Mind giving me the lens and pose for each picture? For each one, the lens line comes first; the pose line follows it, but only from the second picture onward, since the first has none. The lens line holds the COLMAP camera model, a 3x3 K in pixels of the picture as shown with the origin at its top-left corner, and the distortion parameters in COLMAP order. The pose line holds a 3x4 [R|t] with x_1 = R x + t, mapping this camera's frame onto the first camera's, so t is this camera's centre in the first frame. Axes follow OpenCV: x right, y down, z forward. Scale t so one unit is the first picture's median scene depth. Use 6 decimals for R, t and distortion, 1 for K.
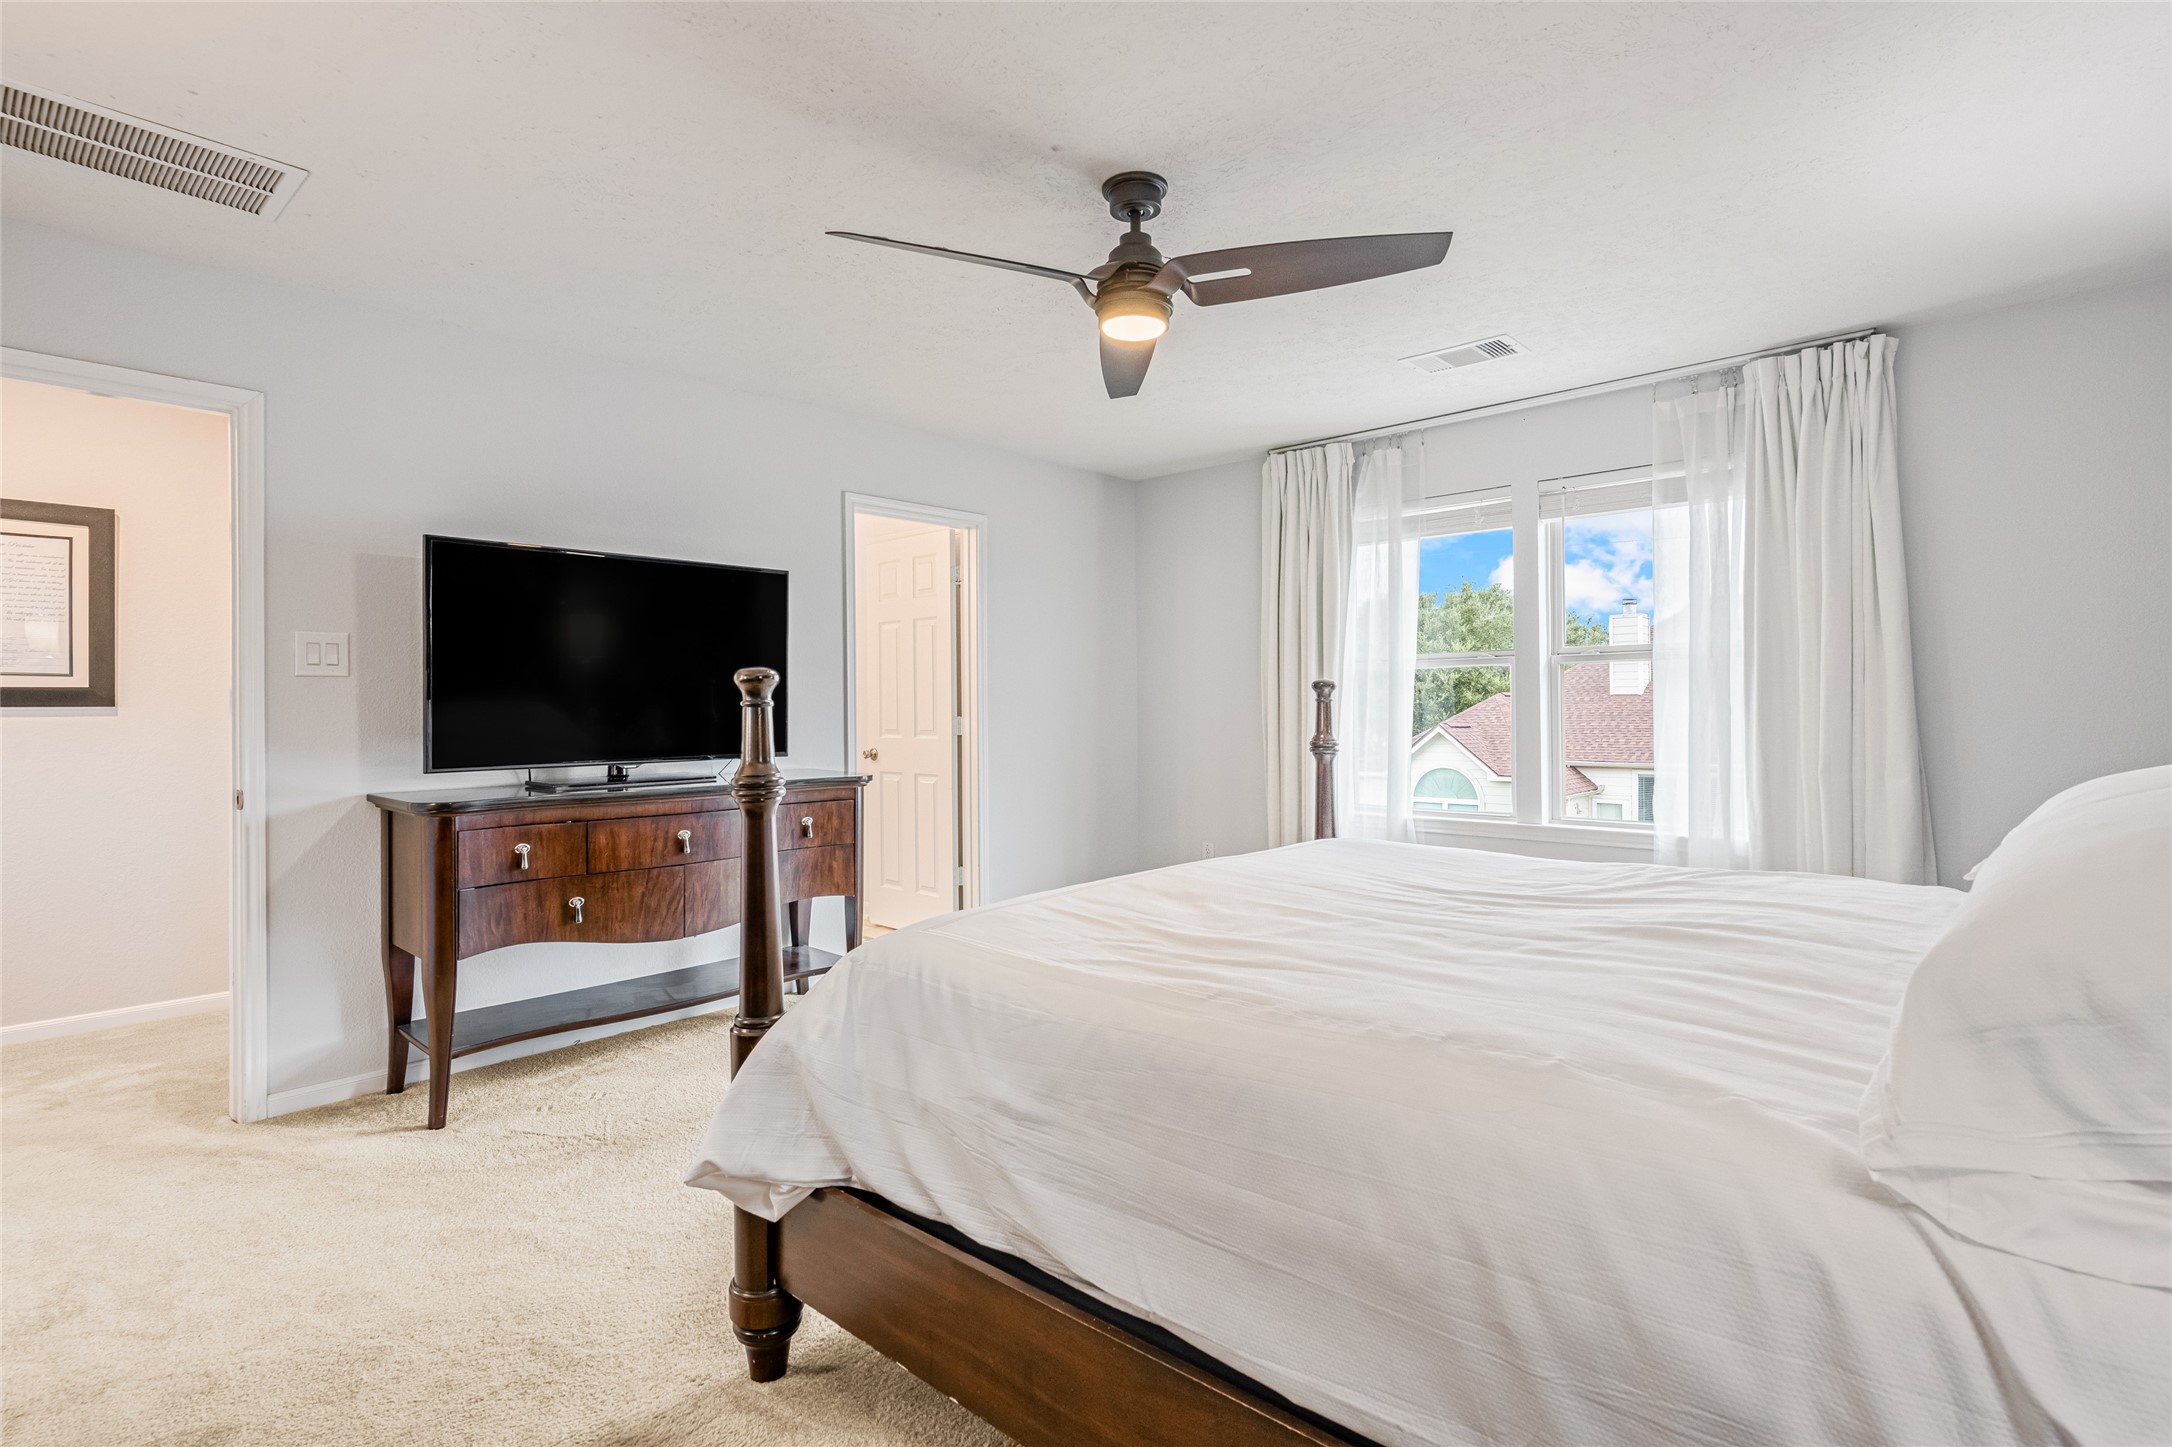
lens RADIAL K [[1049.8, 0, 1087.3], [0, 1049.8, 707.7], [0, 0, 1]] dist [-0.004087, 0.001253]
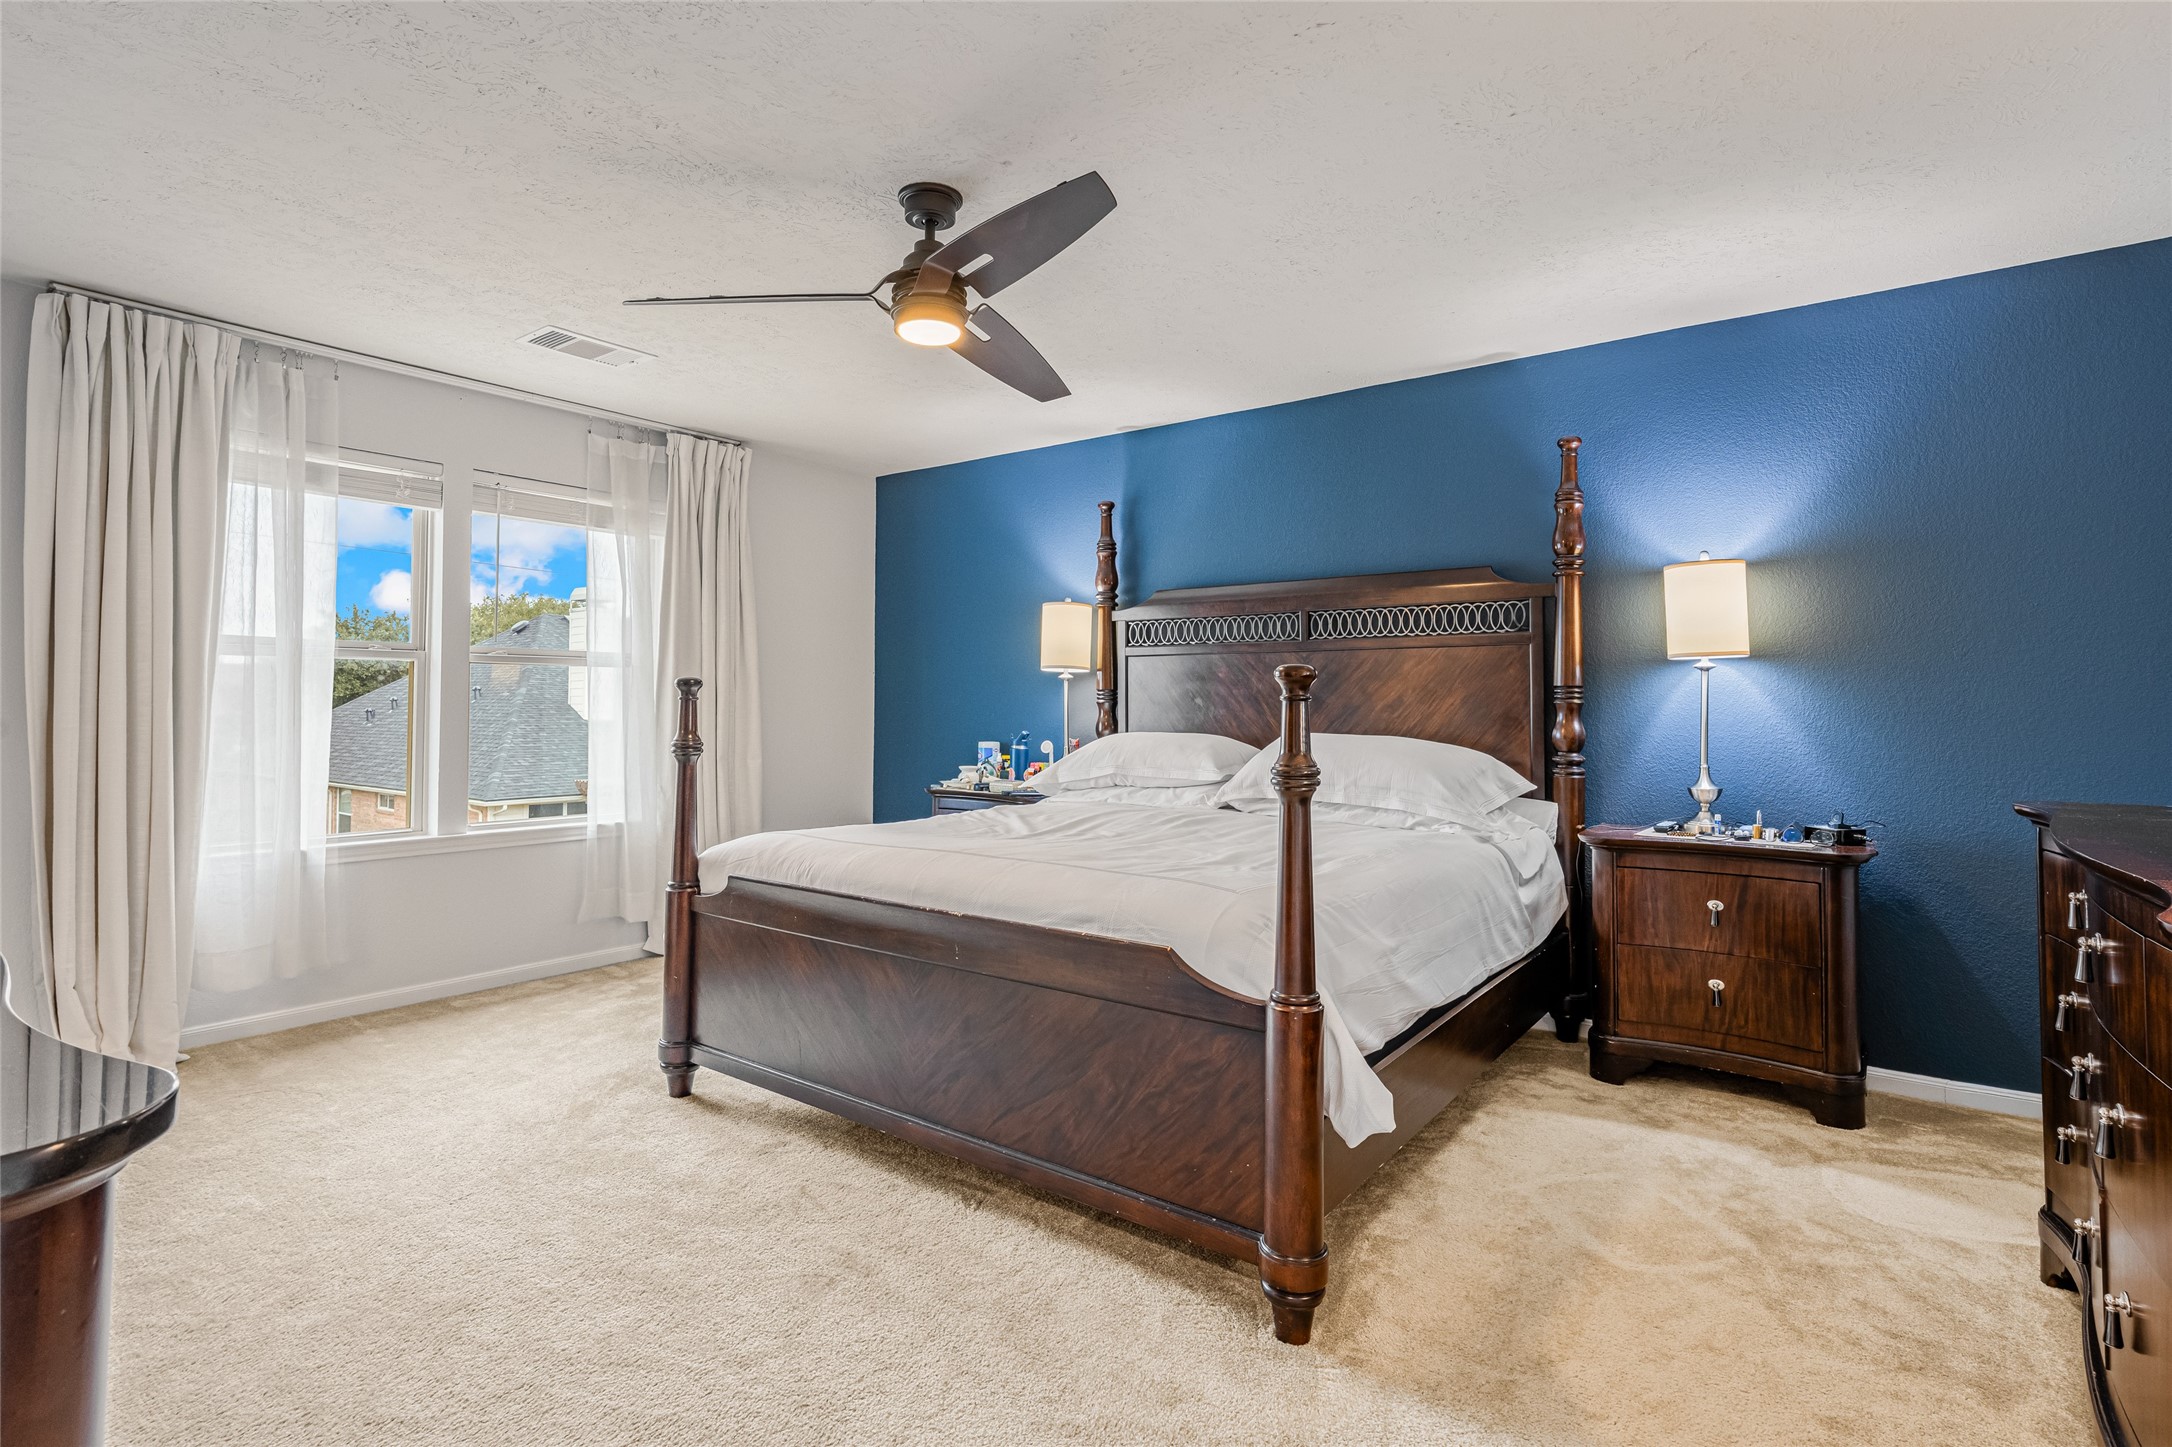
lens RADIAL K [[1049.8, 0, 1095.8], [0, 1049.8, 716.2], [0, 0, 1]] dist [-0.004087, 0.001253]
pose [[-0.088417, 0.000390, 0.996083, -1.140190], [-0.000392, 1.000000, -0.000427, 0.013428], [-0.996083, -0.000428, -0.088417, 1.070315]]
